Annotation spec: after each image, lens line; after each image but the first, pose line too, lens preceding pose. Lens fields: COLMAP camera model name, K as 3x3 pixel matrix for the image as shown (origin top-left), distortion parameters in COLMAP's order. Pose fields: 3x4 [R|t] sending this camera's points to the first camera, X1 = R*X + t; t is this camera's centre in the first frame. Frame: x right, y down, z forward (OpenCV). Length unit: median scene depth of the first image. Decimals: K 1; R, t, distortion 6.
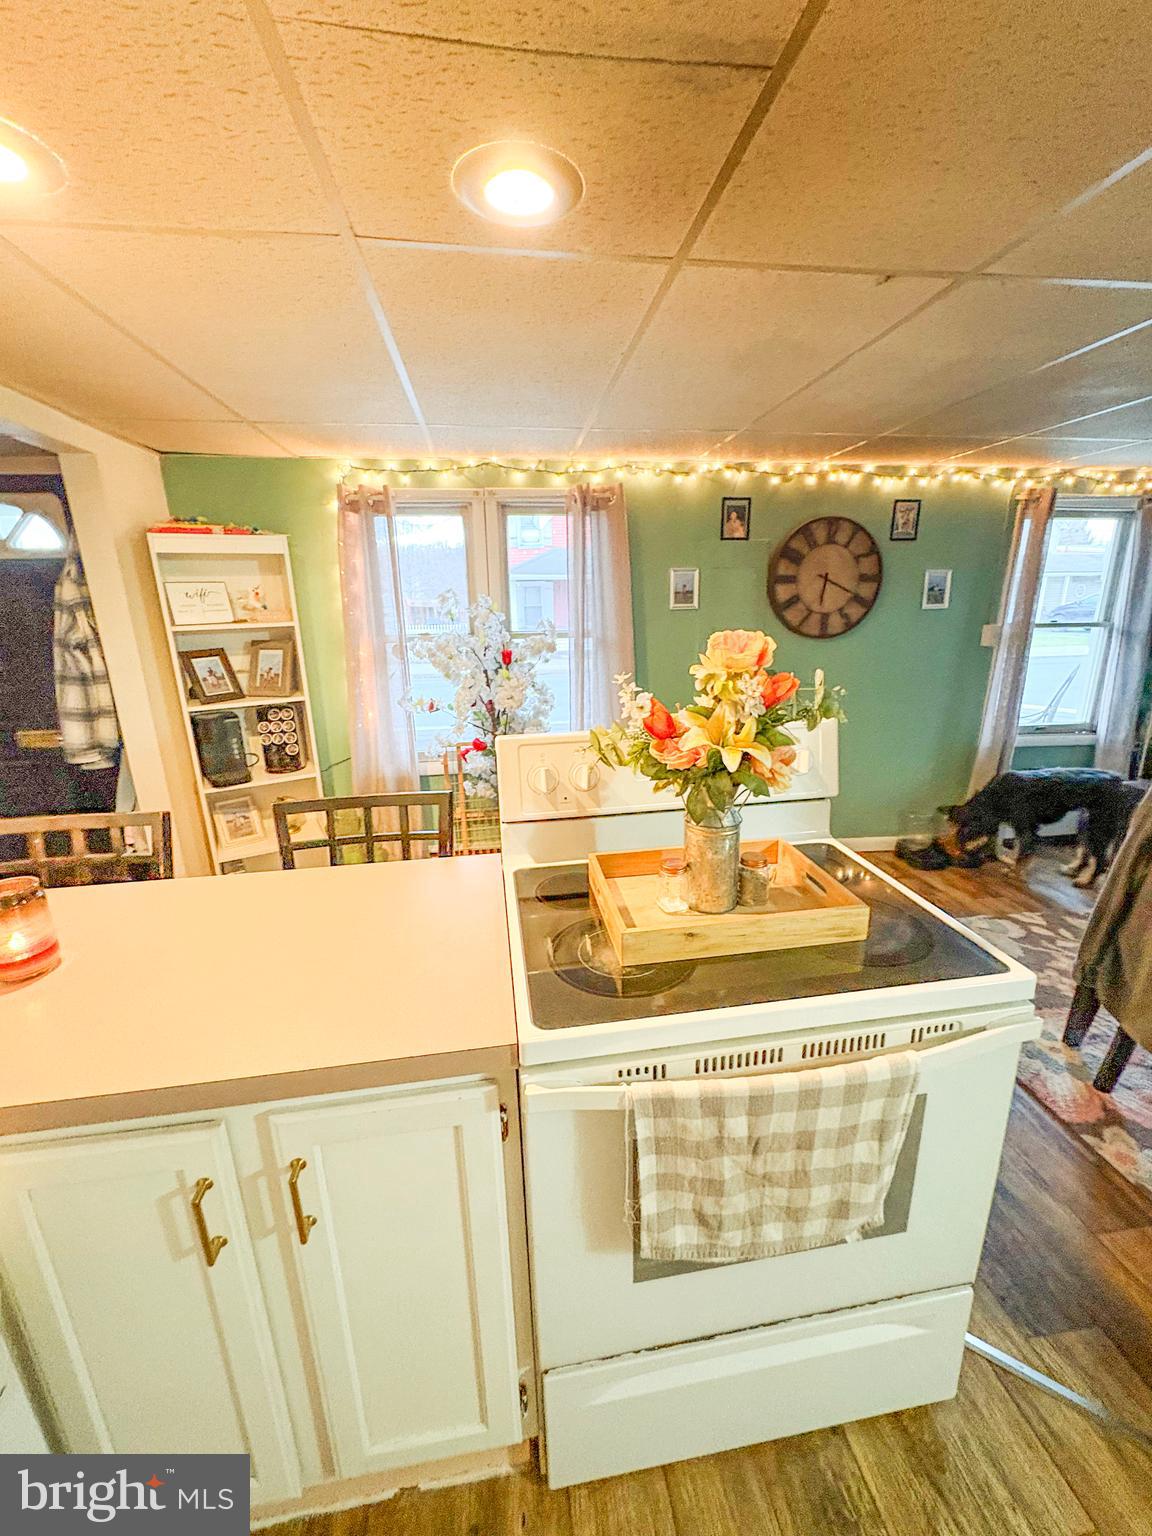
lens RADIAL K [[610.1, 0, 576.0], [0, 610.1, 768.0], [0, 0, 1]] dist [-0.001813, 0.000004]
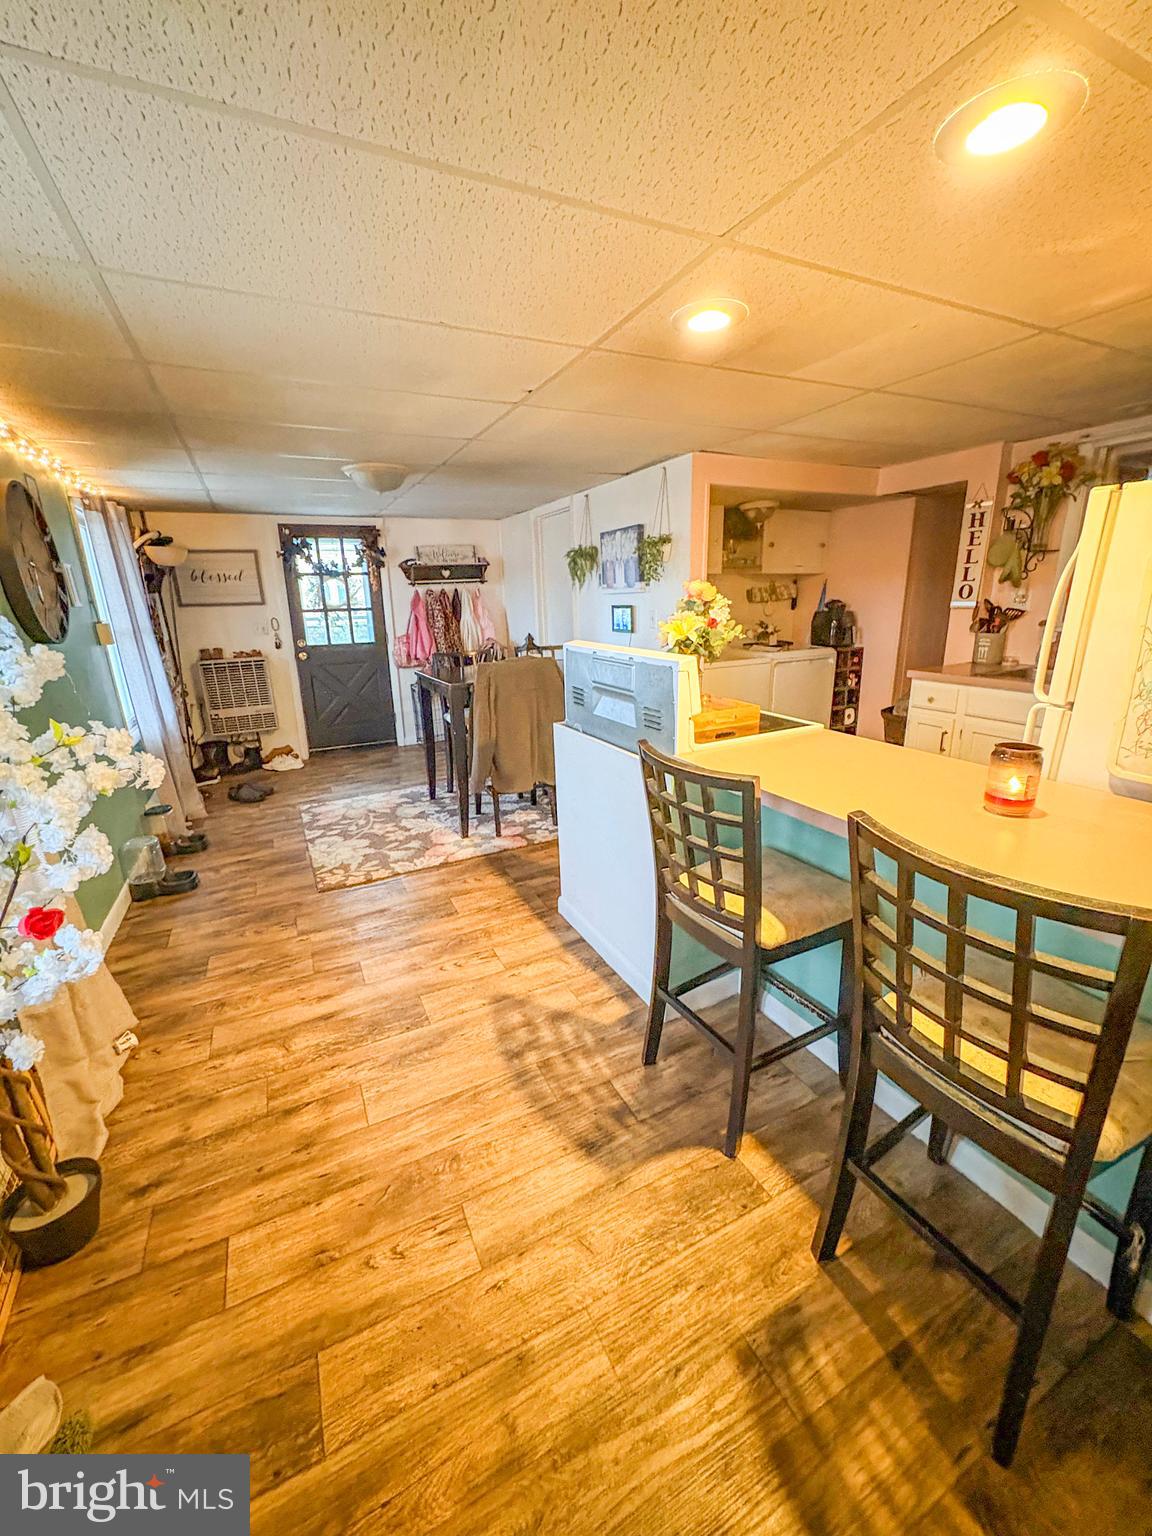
lens RADIAL K [[610.1, 0, 576.0], [0, 610.1, 768.0], [0, 0, 1]] dist [-0.001813, 0.000004]
pose [[-0.325841, -0.241218, 0.914134, -0.561760], [0.282986, 0.897689, 0.337748, -0.152684], [-0.902079, 0.368740, -0.224242, 0.666613]]
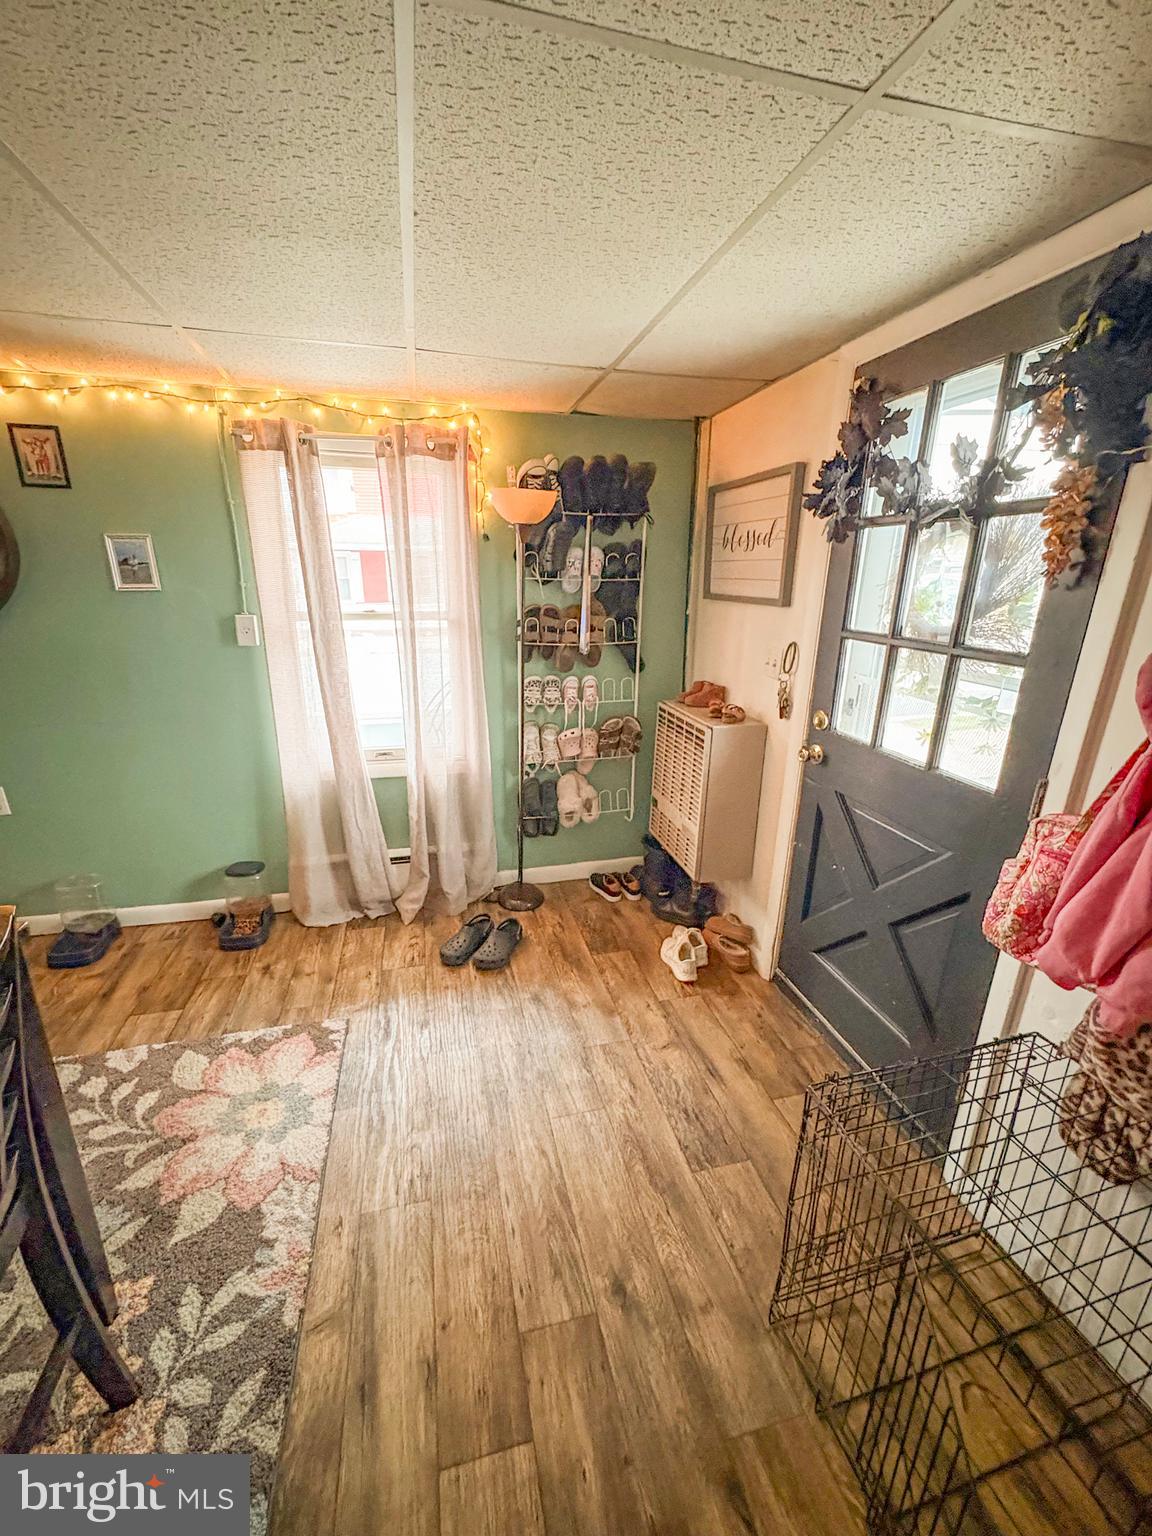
lens RADIAL K [[610.1, 0, 576.0], [0, 610.1, 768.0], [0, 0, 1]] dist [-0.001813, 0.000004]
pose [[0.992645, -0.017343, 0.119811, 1.057750], [0.012635, 0.999122, 0.039950, -0.086182], [-0.120399, -0.038142, 0.991993, 0.258409]]
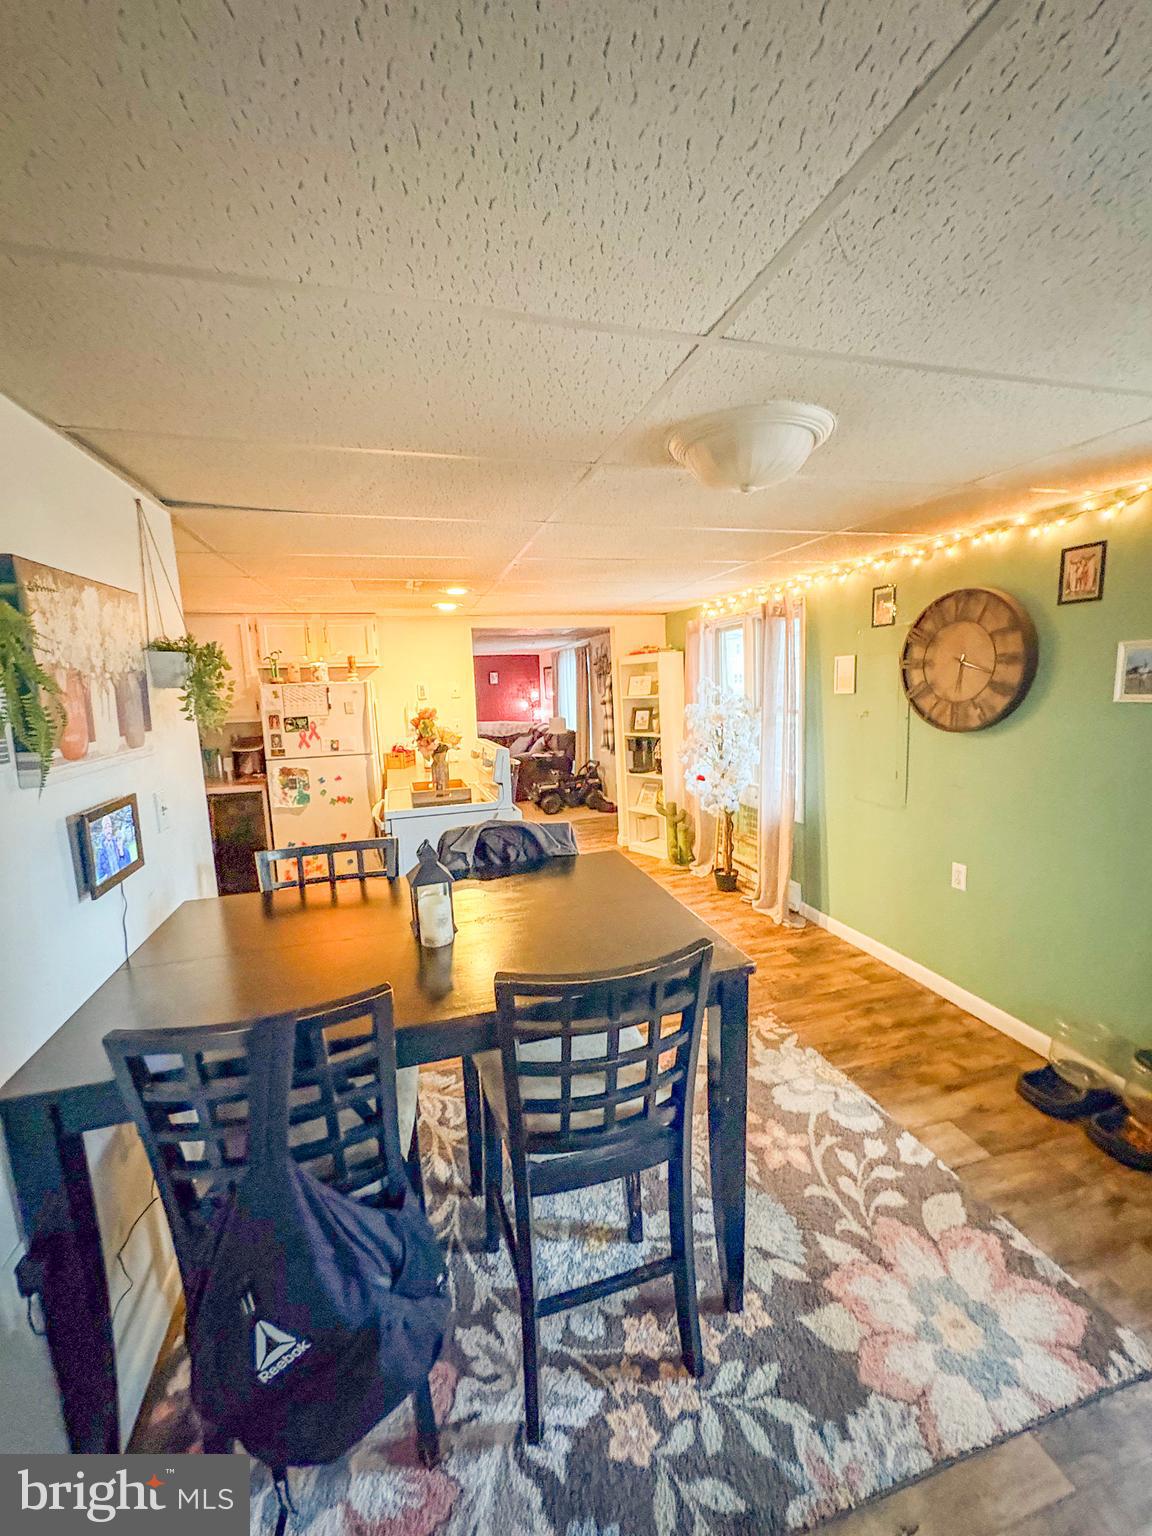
lens RADIAL K [[610.1, 0, 576.0], [0, 610.1, 768.0], [0, 0, 1]] dist [-0.001813, 0.000004]
pose [[0.148964, 0.145808, -0.978034, 1.178250], [-0.230955, 0.966844, 0.108963, -0.142145], [0.961494, 0.209650, 0.177700, 0.386137]]
